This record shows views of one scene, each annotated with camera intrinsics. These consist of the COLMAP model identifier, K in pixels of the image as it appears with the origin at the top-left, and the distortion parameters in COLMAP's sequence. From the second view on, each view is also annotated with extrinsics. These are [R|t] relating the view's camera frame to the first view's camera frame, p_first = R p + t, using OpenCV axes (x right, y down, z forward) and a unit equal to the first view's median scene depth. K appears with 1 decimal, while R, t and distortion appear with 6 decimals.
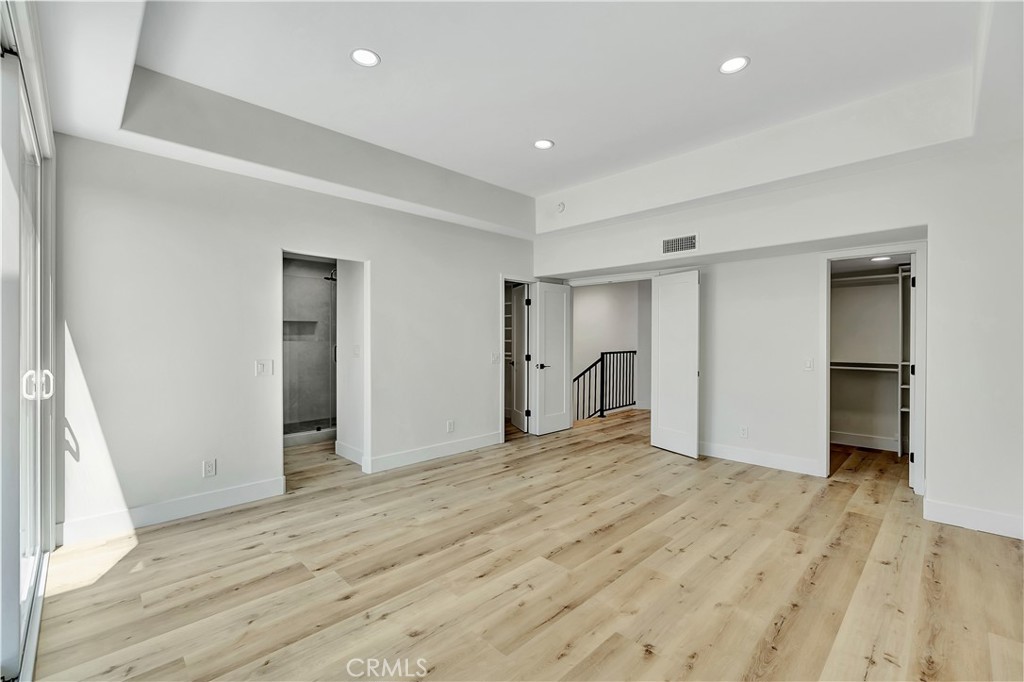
lens RADIAL K [[437.6, 0, 500.9], [0, 437.6, 340.0], [0, 0, 1]] dist [-0.007339, 0.002768]
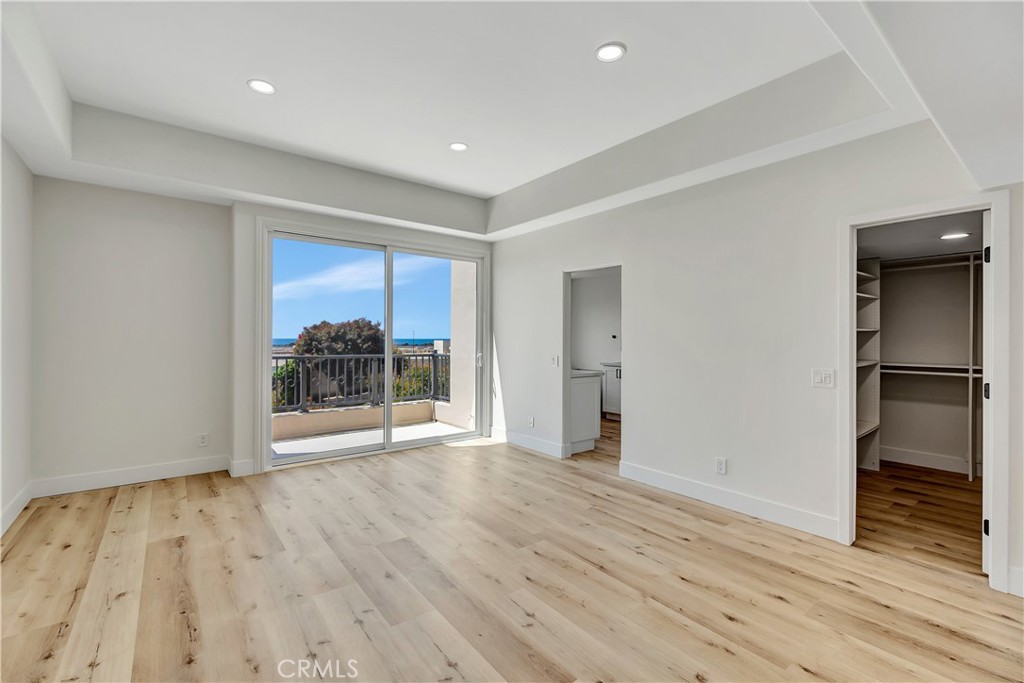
lens RADIAL K [[437.6, 0, 500.9], [0, 437.6, 339.2], [0, 0, 1]] dist [-0.007339, 0.002768]
pose [[-0.110901, -0.000664, -0.993831, 0.825506], [-0.011975, 0.999928, 0.000668, -0.002026], [0.993759, 0.011975, -0.110901, 0.964959]]
